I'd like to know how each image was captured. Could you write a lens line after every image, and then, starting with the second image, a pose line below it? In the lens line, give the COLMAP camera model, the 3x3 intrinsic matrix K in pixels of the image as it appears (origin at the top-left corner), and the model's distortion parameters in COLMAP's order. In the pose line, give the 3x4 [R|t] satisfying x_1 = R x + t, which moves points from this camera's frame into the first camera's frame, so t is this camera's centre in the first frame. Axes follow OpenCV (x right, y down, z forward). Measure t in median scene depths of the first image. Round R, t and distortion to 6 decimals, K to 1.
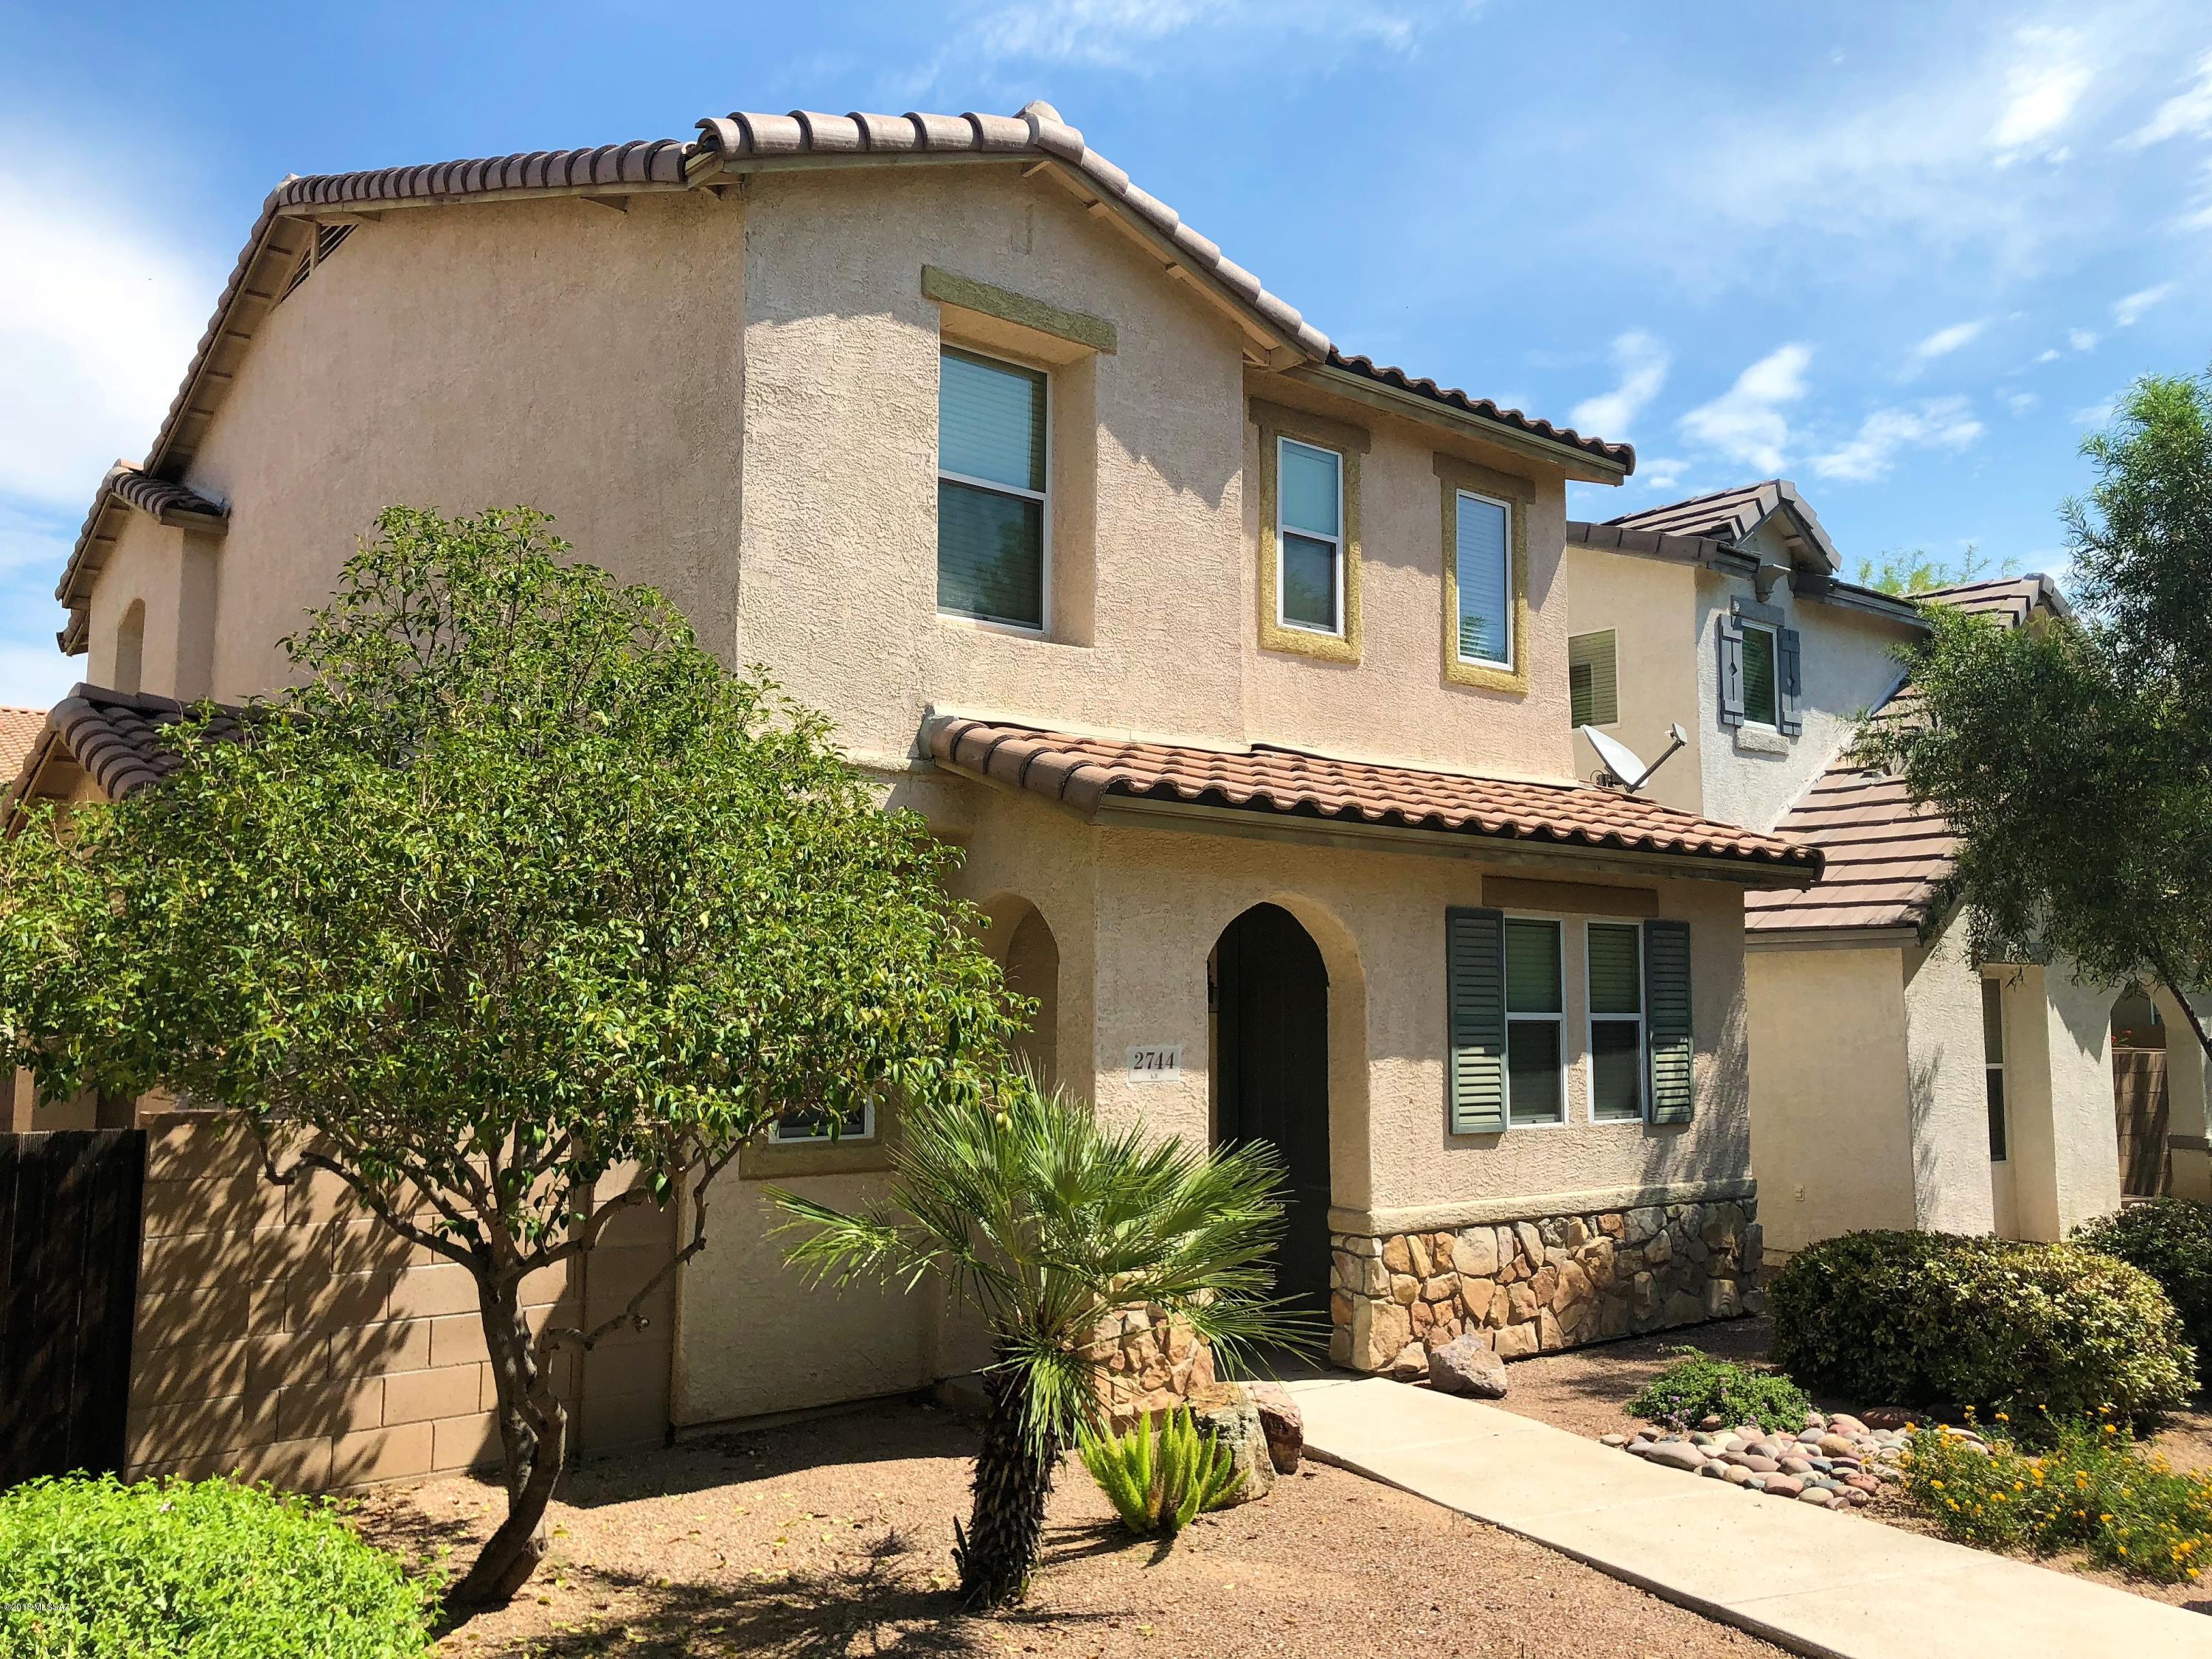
lens RADIAL K [[1839.4, 0, 1106.0], [0, 1839.4, 829.5], [0, 0, 1]] dist [0.132135, -0.197367]
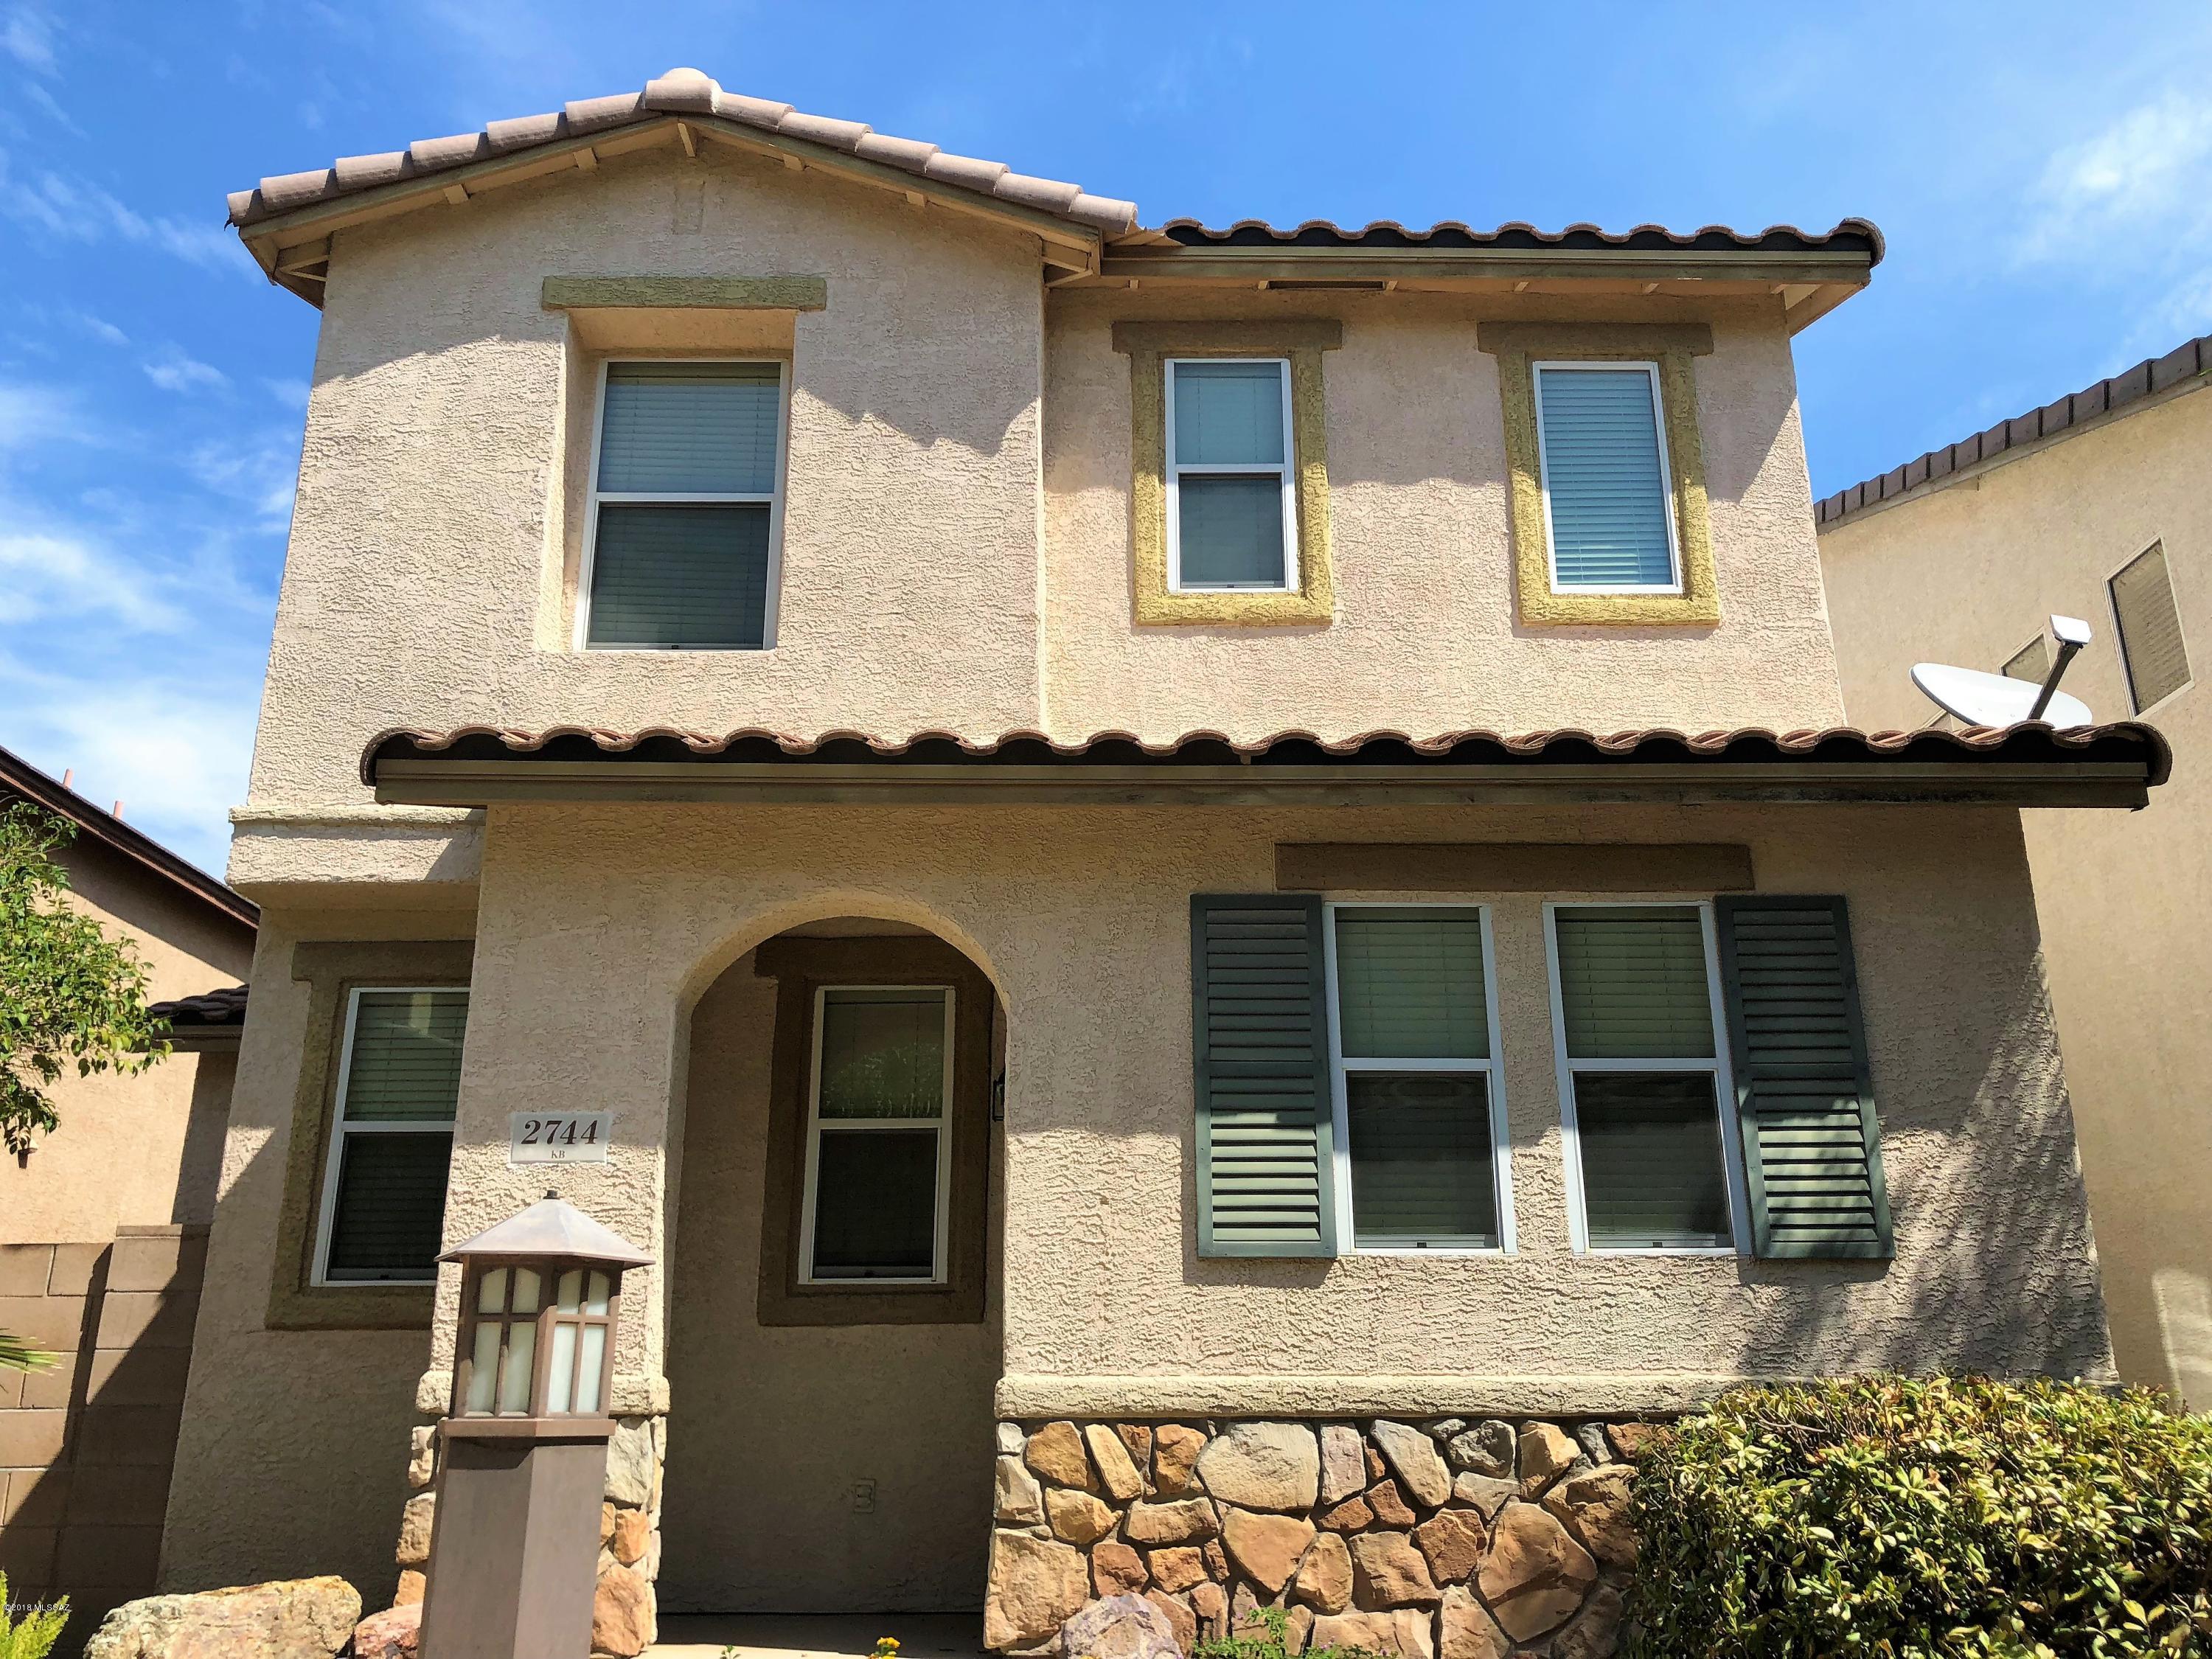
lens RADIAL K [[1814.6, 0, 1106.0], [0, 1814.6, 829.5], [0, 0, 1]] dist [0.096108, -0.181610]
pose [[0.770270, -0.203678, -0.604318, 0.533884], [0.066328, 0.968073, -0.241735, 0.166060], [0.634260, 0.146118, 0.759187, 0.495229]]
